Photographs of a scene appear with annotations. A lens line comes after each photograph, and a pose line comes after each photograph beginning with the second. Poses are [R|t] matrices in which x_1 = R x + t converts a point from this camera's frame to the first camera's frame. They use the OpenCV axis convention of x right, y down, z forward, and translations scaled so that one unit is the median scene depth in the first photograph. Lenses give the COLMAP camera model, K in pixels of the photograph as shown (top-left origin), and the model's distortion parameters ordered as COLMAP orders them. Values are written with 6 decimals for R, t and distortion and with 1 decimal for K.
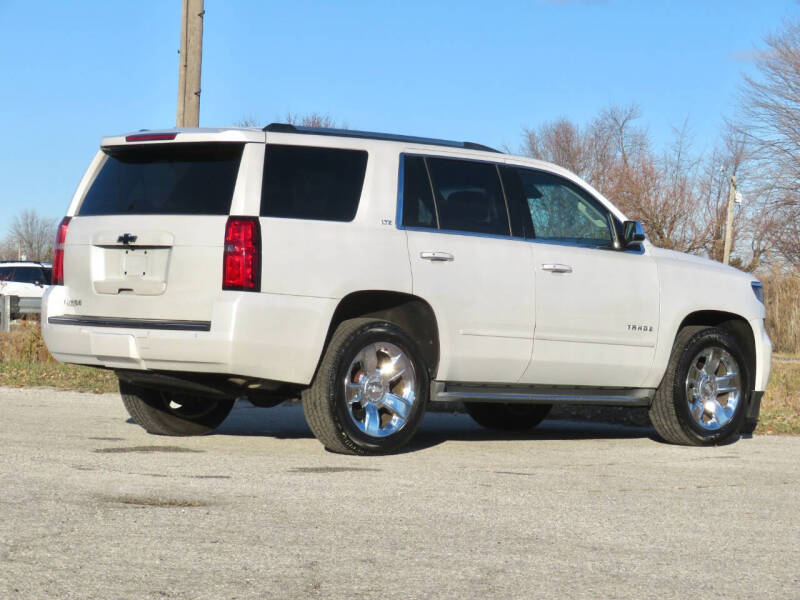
lens RADIAL K [[2461.6, 0, 400.0], [0, 2461.6, 300.0], [0, 0, 1]] dist [-0.146860, -0.472148]
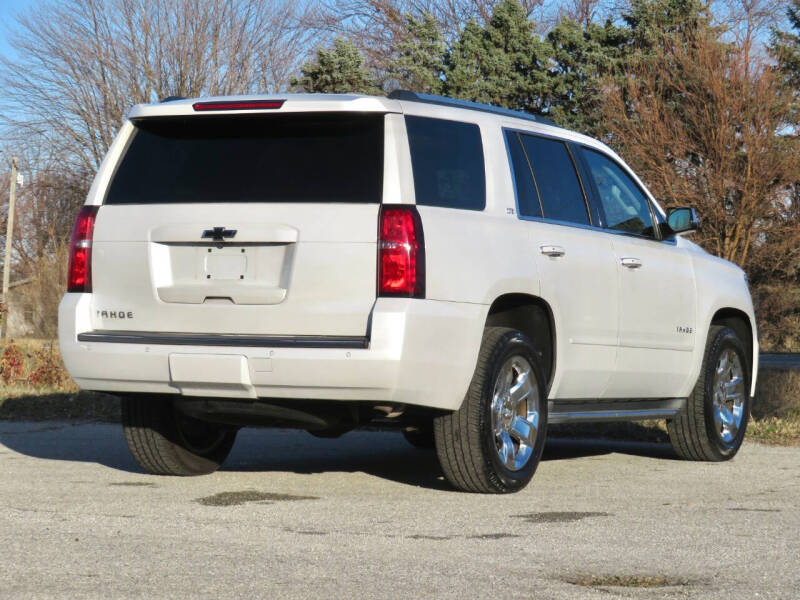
lens RADIAL K [[2461.6, 0, 400.0], [0, 2461.6, 300.0], [0, 0, 1]] dist [-0.146860, -0.472148]
pose [[0.943939, -0.017563, 0.329653, -0.314861], [0.015047, 0.999835, 0.010181, -0.010599], [-0.329778, -0.004650, 0.944047, 0.230444]]
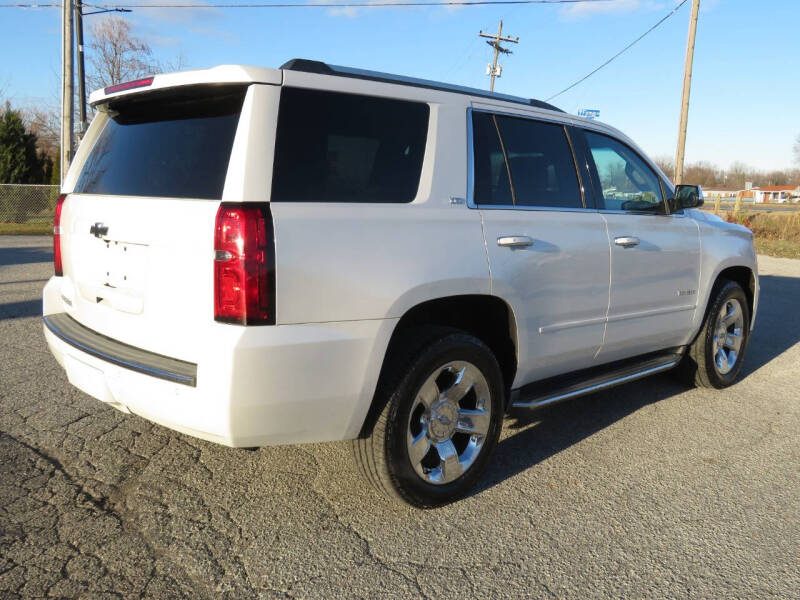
lens RADIAL K [[736.2, 0, 400.0], [0, 736.2, 300.0], [0, 0, 1]] dist [-0.006428, -0.003618]
pose [[0.999783, -0.015469, 0.013964, -0.025958], [0.013225, 0.988819, 0.148533, -0.035130], [-0.016106, -0.148316, 0.988809, 0.775969]]
